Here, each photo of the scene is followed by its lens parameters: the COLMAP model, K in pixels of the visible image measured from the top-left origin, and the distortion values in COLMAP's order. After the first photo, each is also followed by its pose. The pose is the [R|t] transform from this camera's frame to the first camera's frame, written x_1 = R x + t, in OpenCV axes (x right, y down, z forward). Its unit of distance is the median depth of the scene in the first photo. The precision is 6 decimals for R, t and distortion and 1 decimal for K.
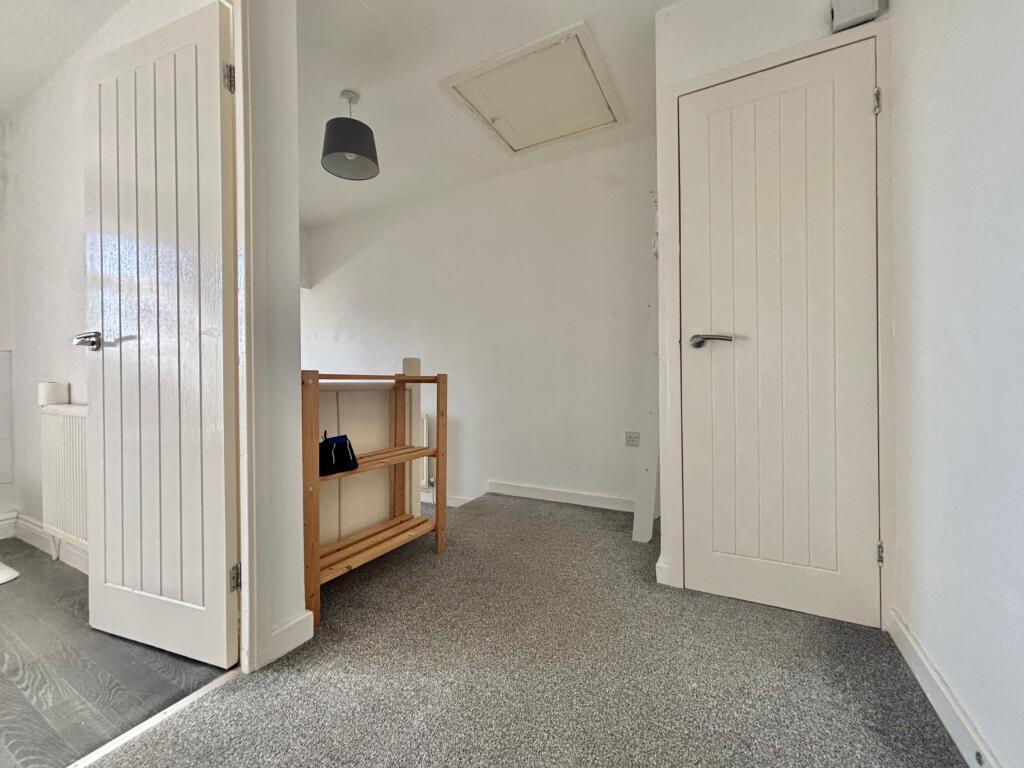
lens RADIAL K [[412.3, 0, 512.4], [0, 412.3, 383.8], [0, 0, 1]] dist [0.008617, -0.000584]
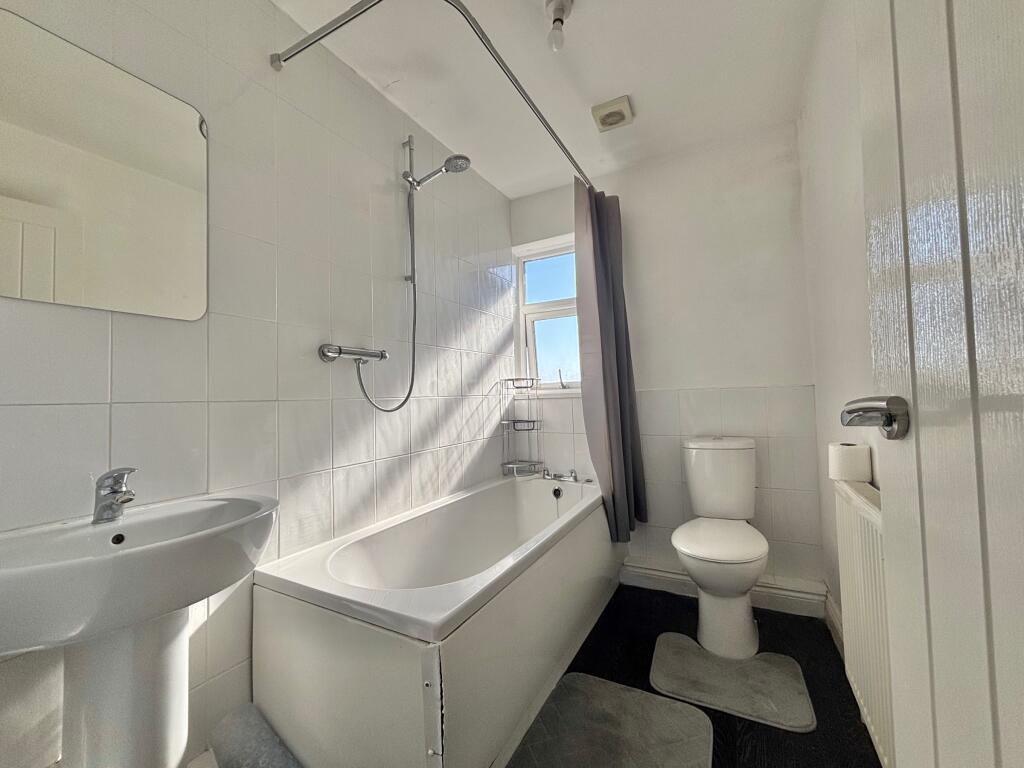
lens RADIAL K [[412.3, 0, 513.0], [0, 412.3, 382.2], [0, 0, 1]] dist [0.008617, -0.000584]
pose [[0.005736, -0.030371, -0.999522, -0.644562], [0.020248, 0.999337, -0.030250, -0.120816], [0.999779, -0.020064, 0.006348, 0.665029]]
